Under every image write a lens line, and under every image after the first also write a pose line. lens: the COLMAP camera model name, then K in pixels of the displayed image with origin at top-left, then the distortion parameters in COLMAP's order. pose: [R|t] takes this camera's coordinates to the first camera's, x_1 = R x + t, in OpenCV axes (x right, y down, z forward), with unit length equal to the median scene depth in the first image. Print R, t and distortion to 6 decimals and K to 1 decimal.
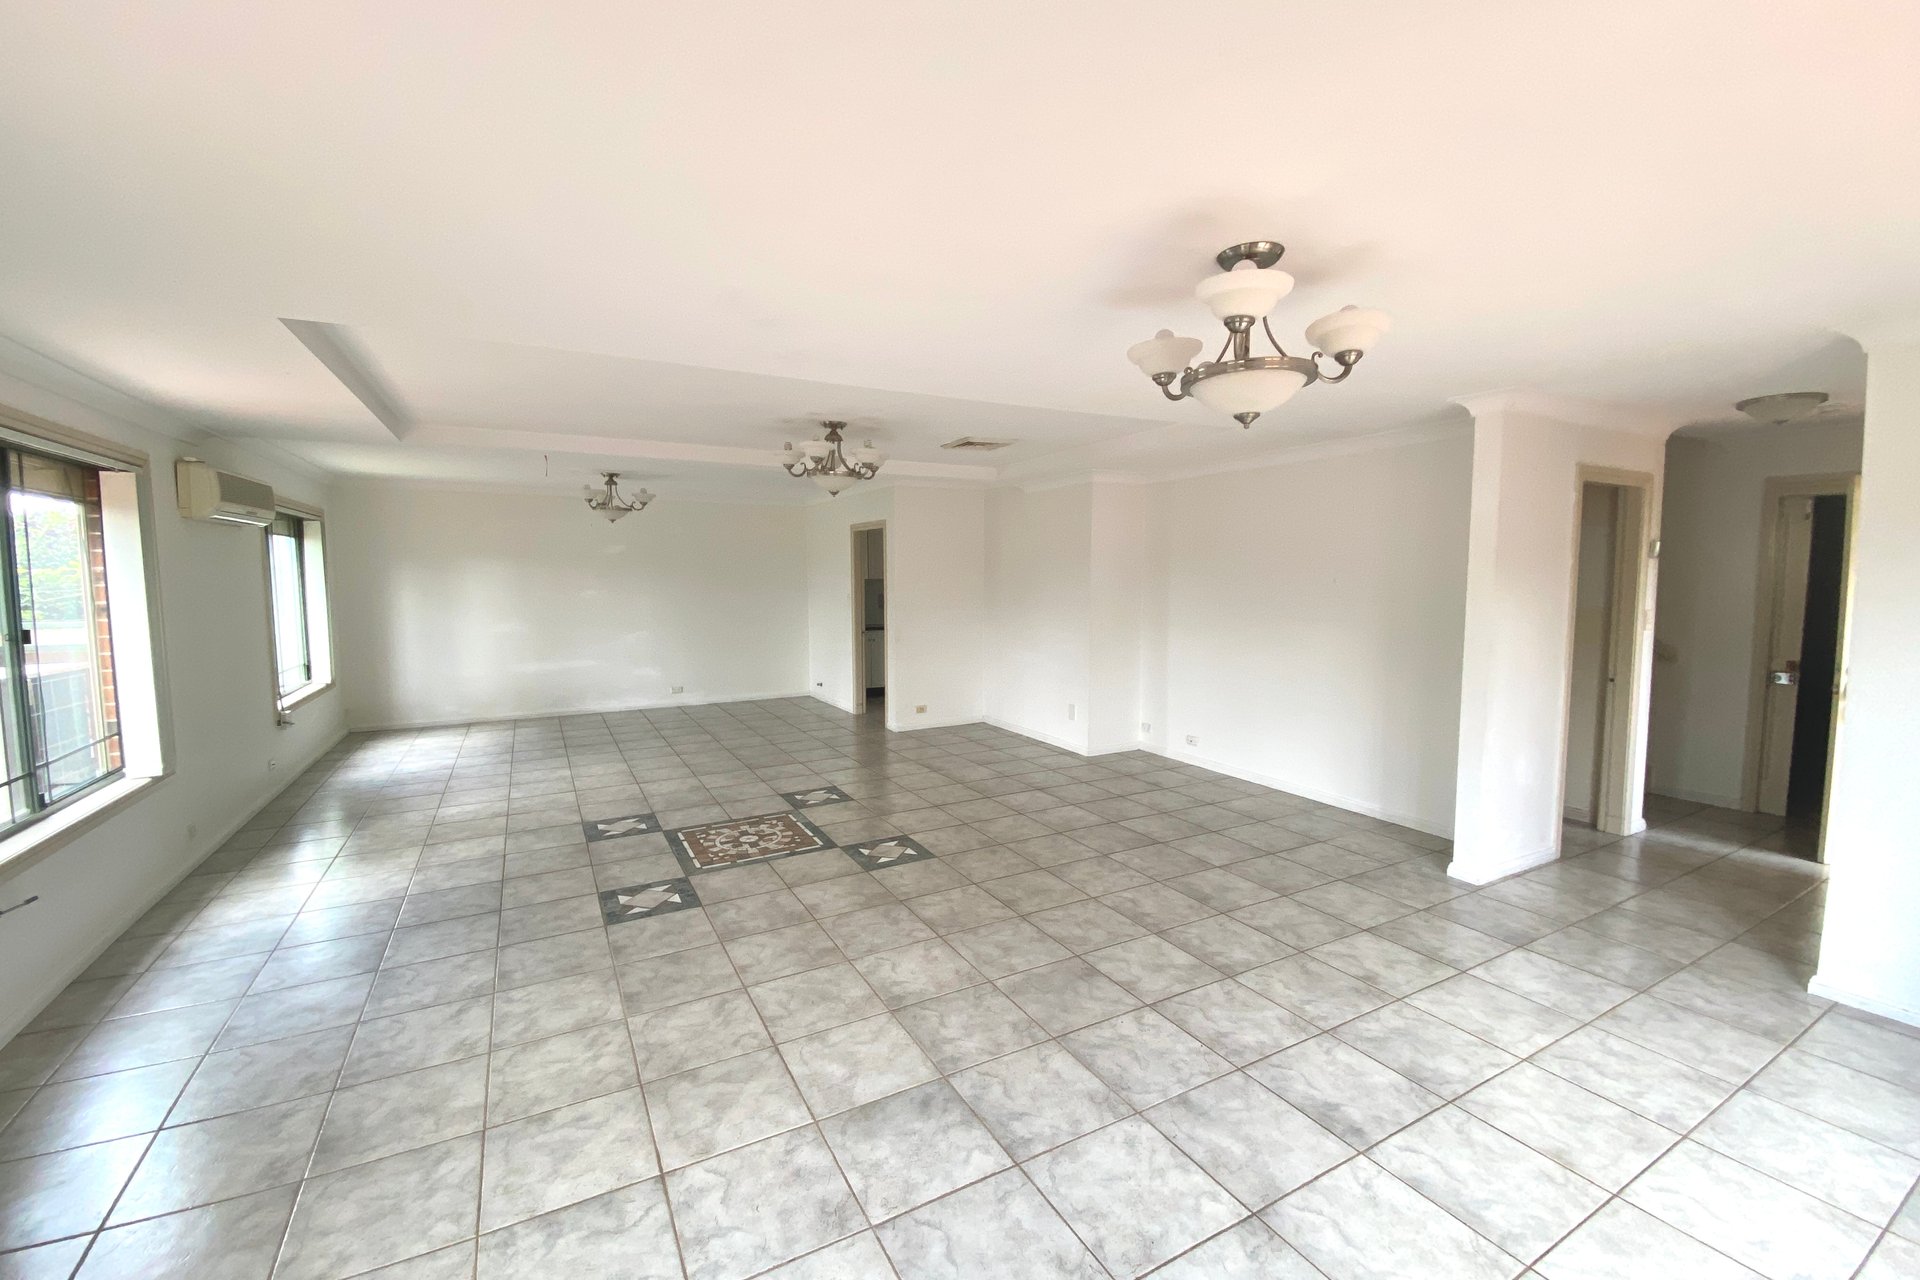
lens RADIAL K [[790.7, 0, 956.5], [0, 790.7, 634.0], [0, 0, 1]] dist [-0.000821, -0.004052]
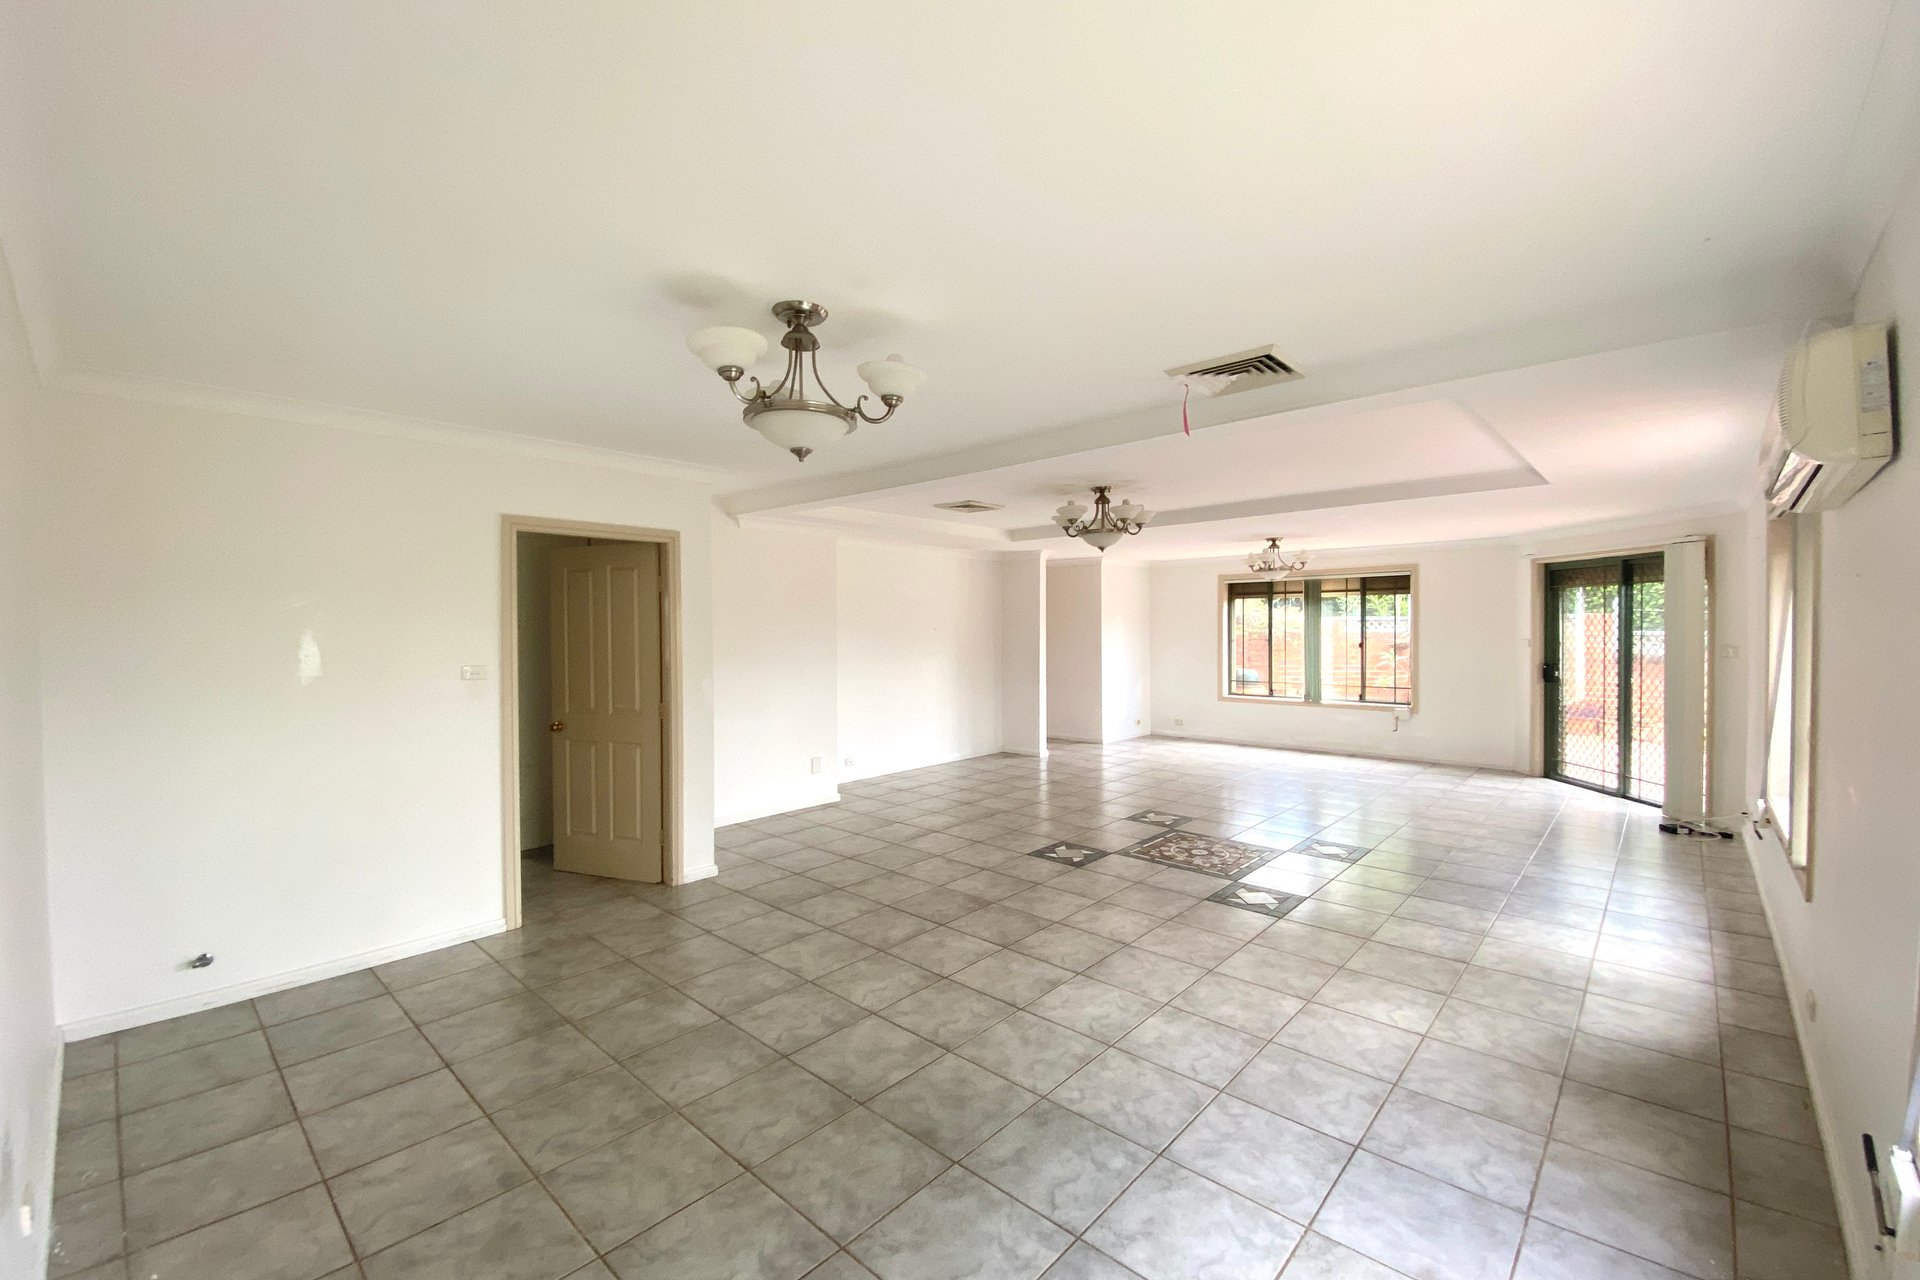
lens RADIAL K [[790.7, 0, 969.5], [0, 790.7, 638.3], [0, 0, 1]] dist [-0.000821, -0.004052]
pose [[-0.338415, -0.009729, 0.940947, -1.294387], [0.082490, 0.995790, 0.039964, -0.125575], [-0.937374, 0.091143, -0.336188, 1.773710]]
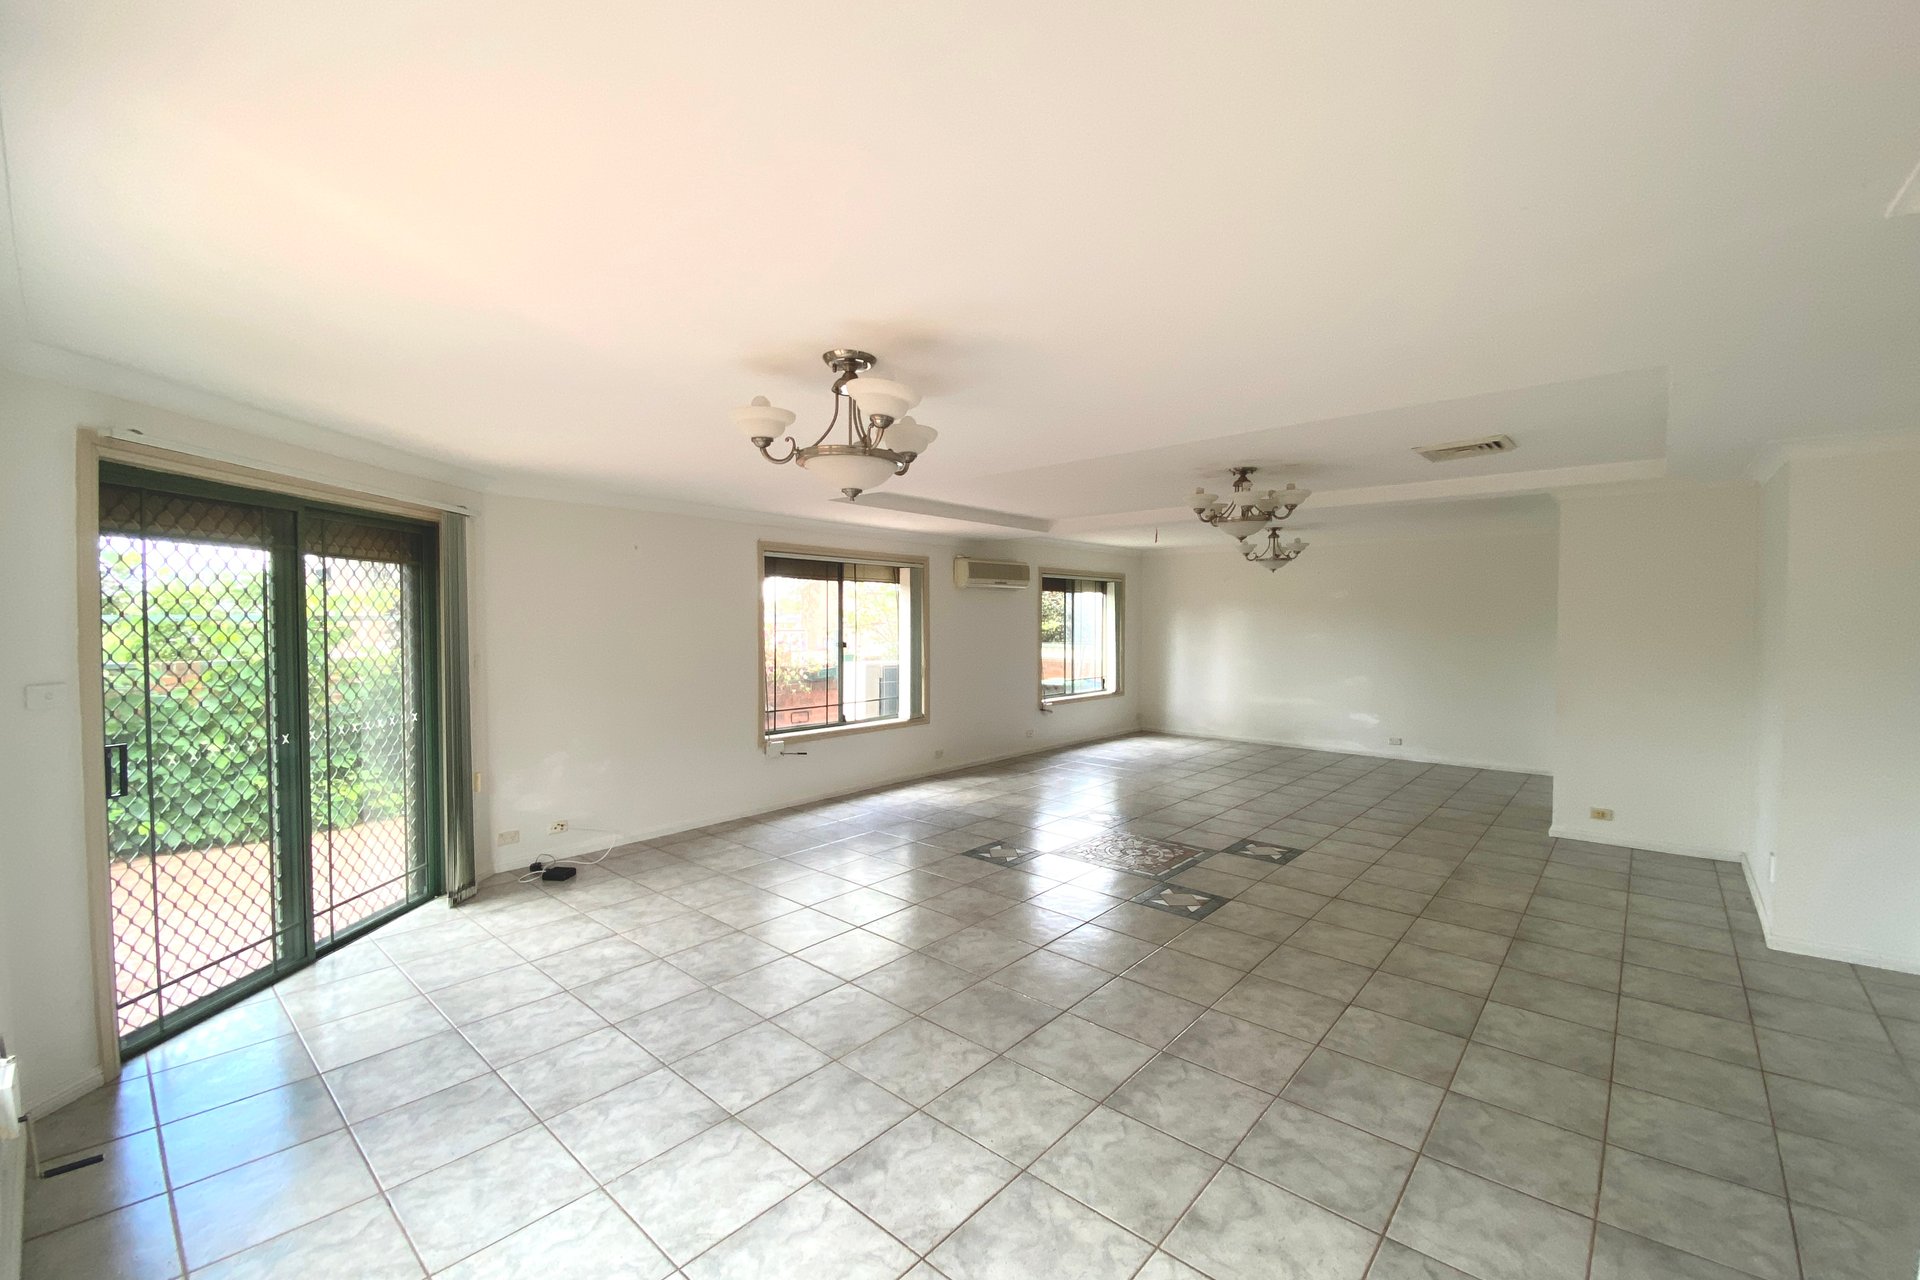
lens RADIAL K [[790.7, 0, 947.0], [0, 790.7, 630.6], [0, 0, 1]] dist [-0.000821, -0.004052]
pose [[0.340042, 0.029564, -0.939945, 0.739977], [-0.087927, 0.996127, -0.000479, -0.033457], [0.936291, 0.082810, 0.341325, 0.365428]]
